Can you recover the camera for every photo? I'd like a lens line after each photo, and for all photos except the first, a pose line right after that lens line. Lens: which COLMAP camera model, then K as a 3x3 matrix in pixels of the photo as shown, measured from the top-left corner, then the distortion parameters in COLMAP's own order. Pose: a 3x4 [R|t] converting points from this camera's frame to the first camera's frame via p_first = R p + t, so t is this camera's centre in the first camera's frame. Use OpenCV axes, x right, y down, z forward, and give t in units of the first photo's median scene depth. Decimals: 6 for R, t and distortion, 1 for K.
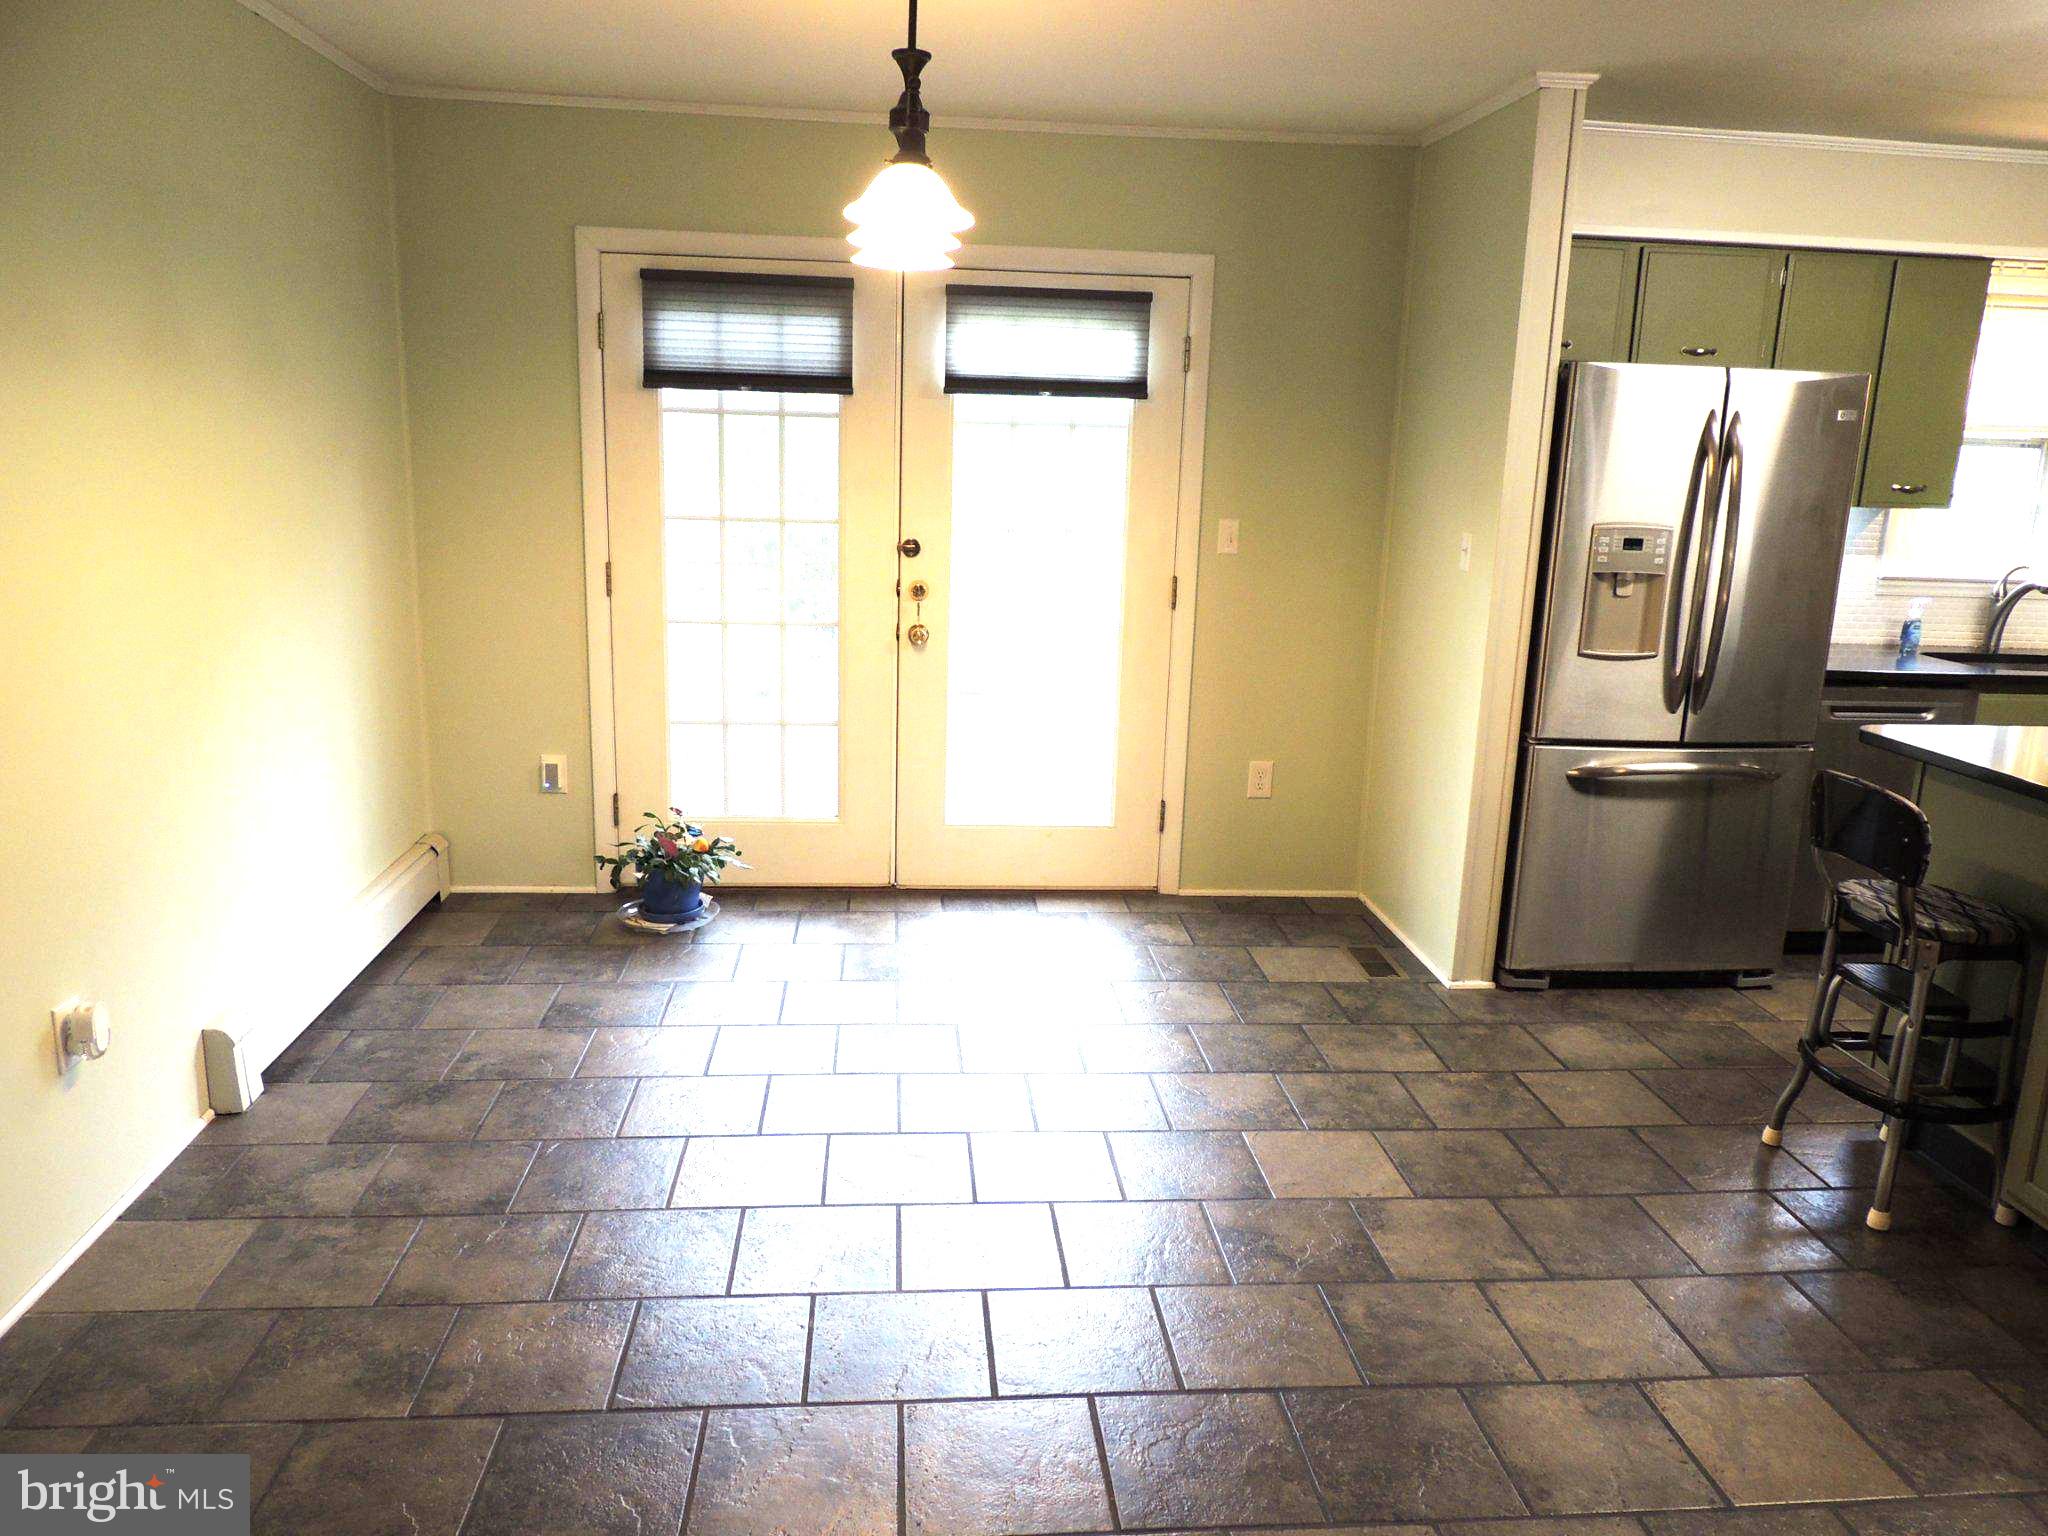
lens RADIAL K [[1461.8, 0, 1026.5], [0, 1461.8, 772.4], [0, 0, 1]] dist [-0.019276, -0.000714]
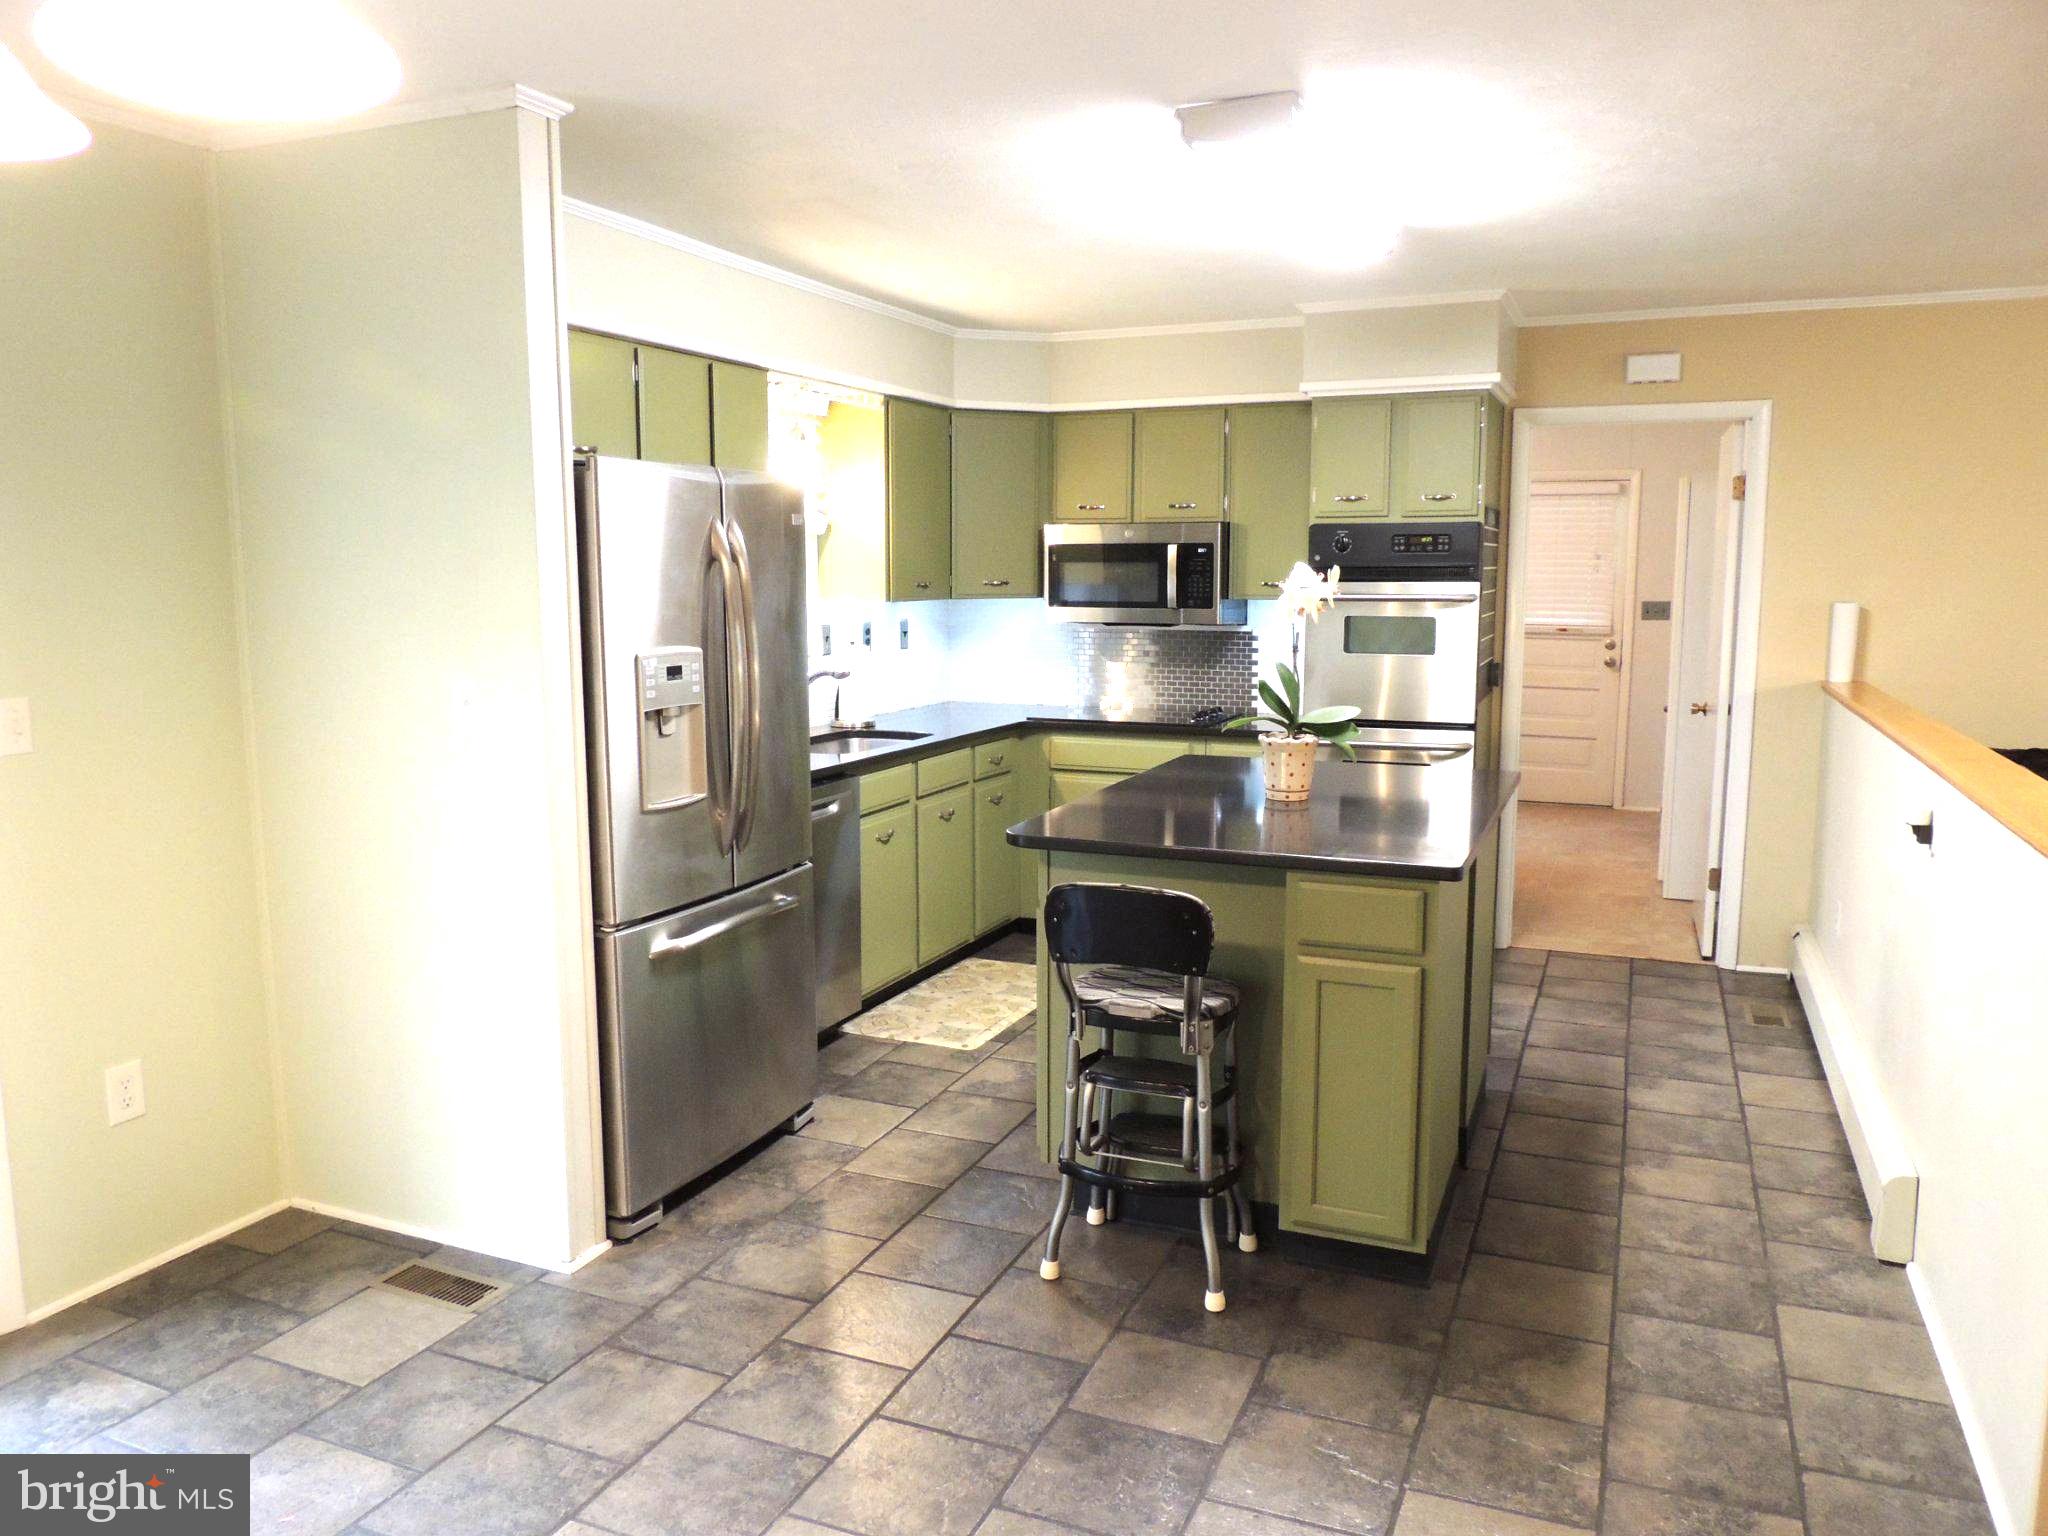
lens RADIAL K [[1461.8, 0, 1026.5], [0, 1461.8, 772.4], [0, 0, 1]] dist [-0.019276, -0.000714]
pose [[0.472562, -0.155757, 0.867424, -0.224805], [0.213895, 0.975100, 0.058565, -0.104220], [-0.854947, 0.157862, 0.494111, 0.409216]]
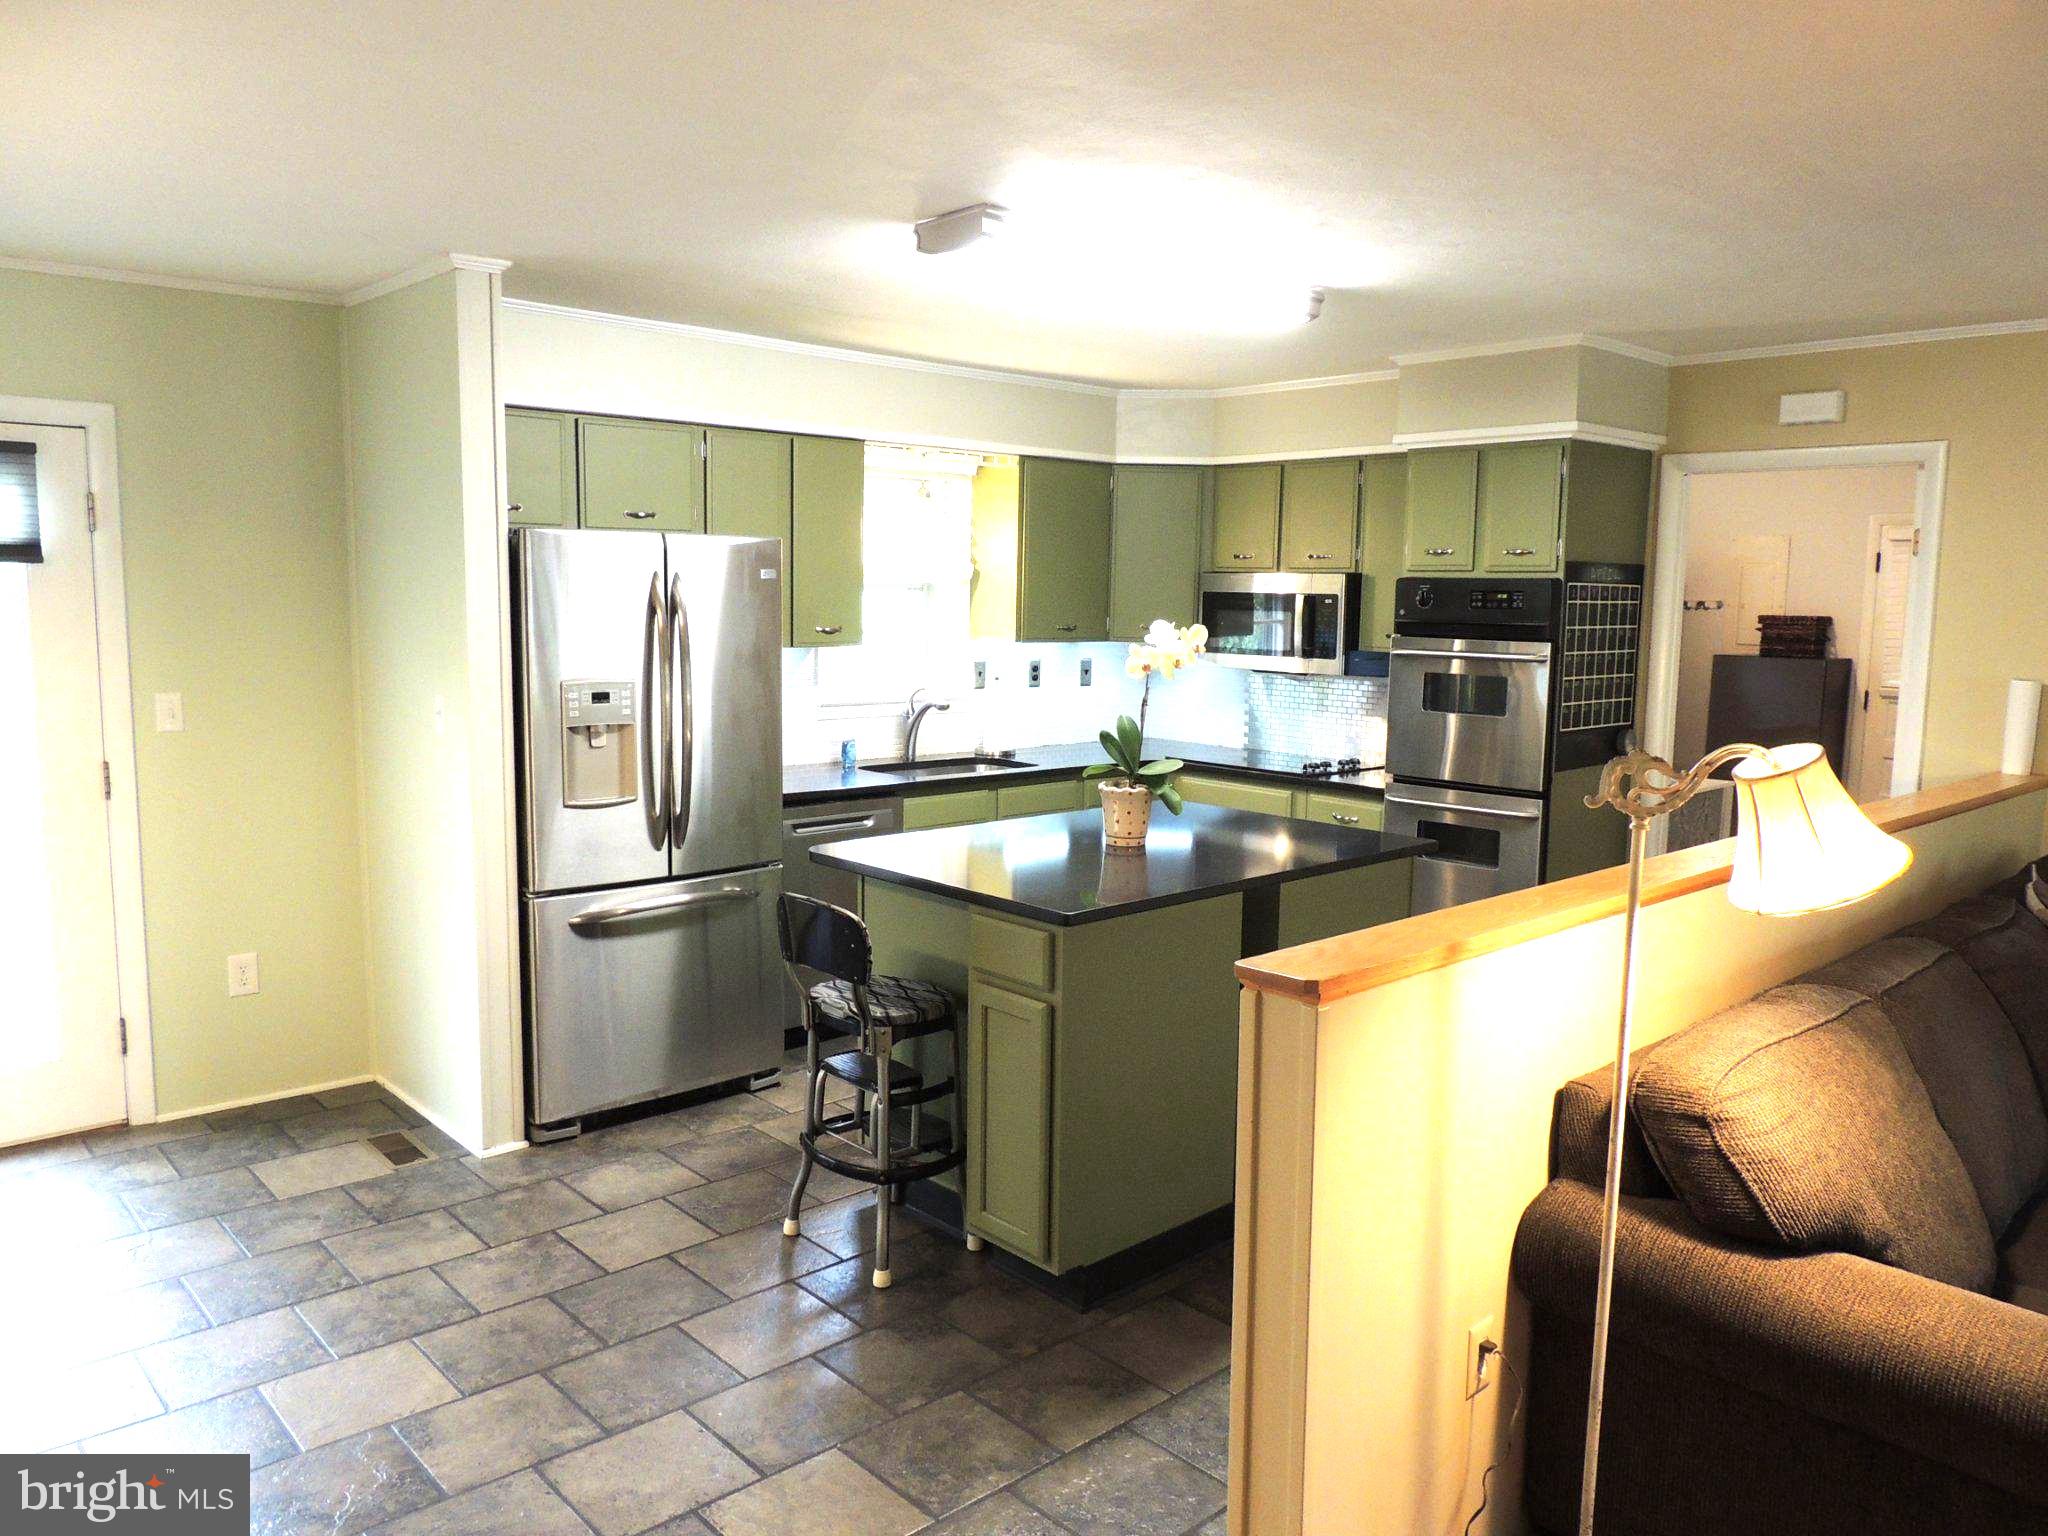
lens RADIAL K [[1461.8, 0, 1026.5], [0, 1461.8, 772.4], [0, 0, 1]] dist [-0.019276, -0.000714]
pose [[0.793118, -0.094645, 0.601670, 0.019300], [0.145100, 0.988772, -0.035733, -0.020087], [-0.591532, 0.115642, 0.797945, -0.020645]]
